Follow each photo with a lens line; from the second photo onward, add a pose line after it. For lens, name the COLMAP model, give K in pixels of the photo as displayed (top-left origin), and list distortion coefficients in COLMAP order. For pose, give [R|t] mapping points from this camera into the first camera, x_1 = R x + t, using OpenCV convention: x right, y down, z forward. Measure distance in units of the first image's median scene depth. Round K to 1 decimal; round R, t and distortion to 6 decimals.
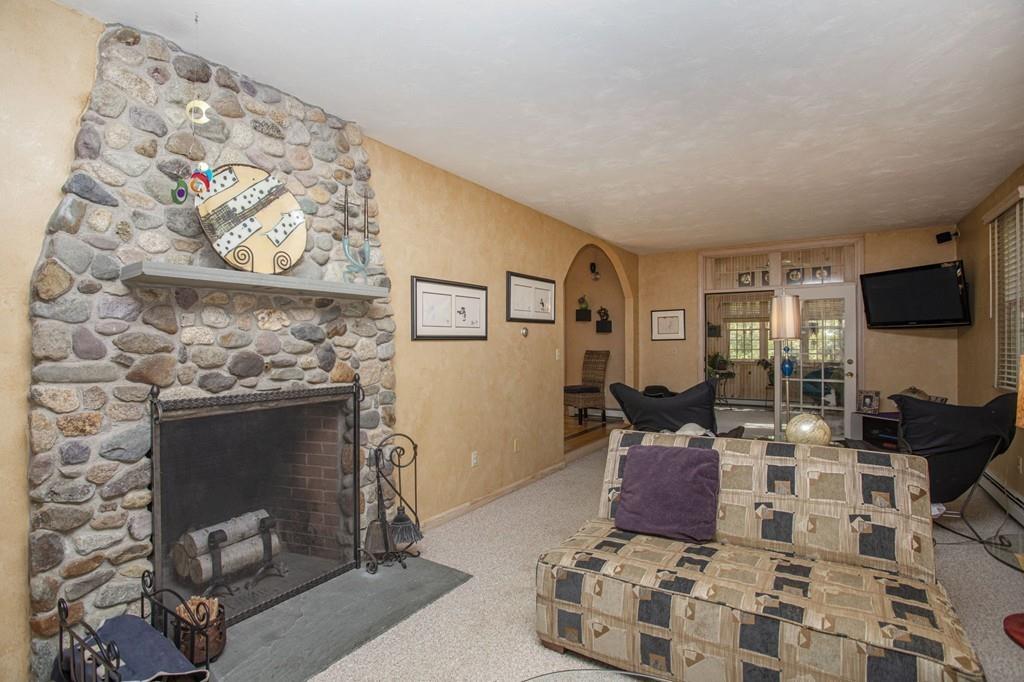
lens RADIAL K [[481.0, 0, 512.2], [0, 481.0, 342.6], [0, 0, 1]] dist [-0.041728, 0.002083]
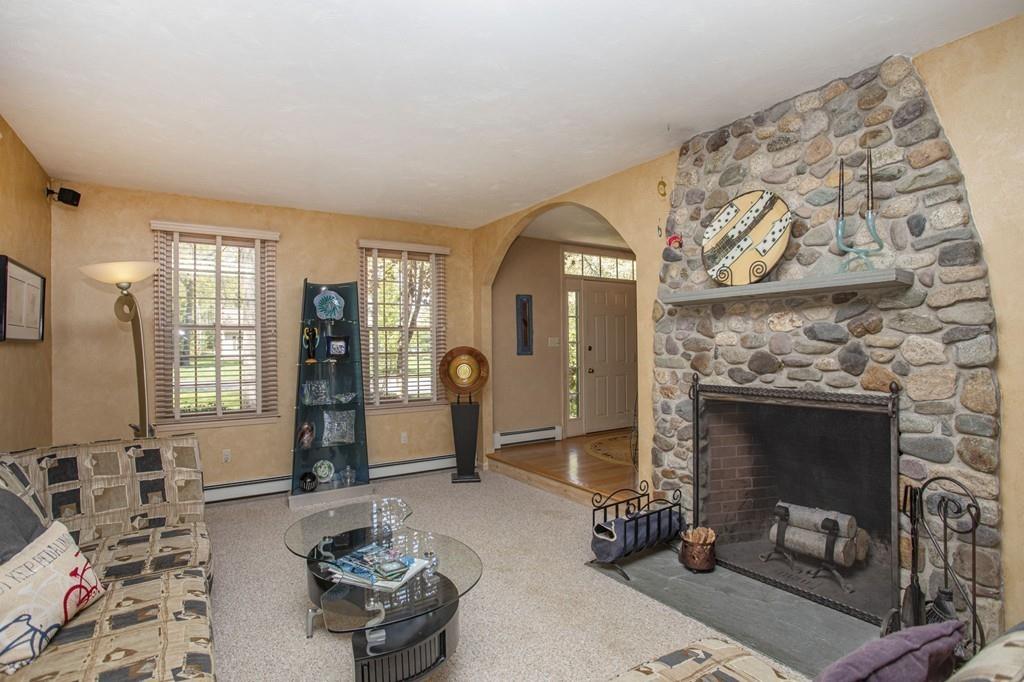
lens RADIAL K [[481.0, 0, 507.9], [0, 481.0, 340.1], [0, 0, 1]] dist [-0.041728, 0.002083]
pose [[-0.369193, -0.001222, -0.929352, 0.740555], [0.019212, 0.999775, -0.008947, -0.009645], [0.929154, -0.021158, -0.369086, 0.853200]]
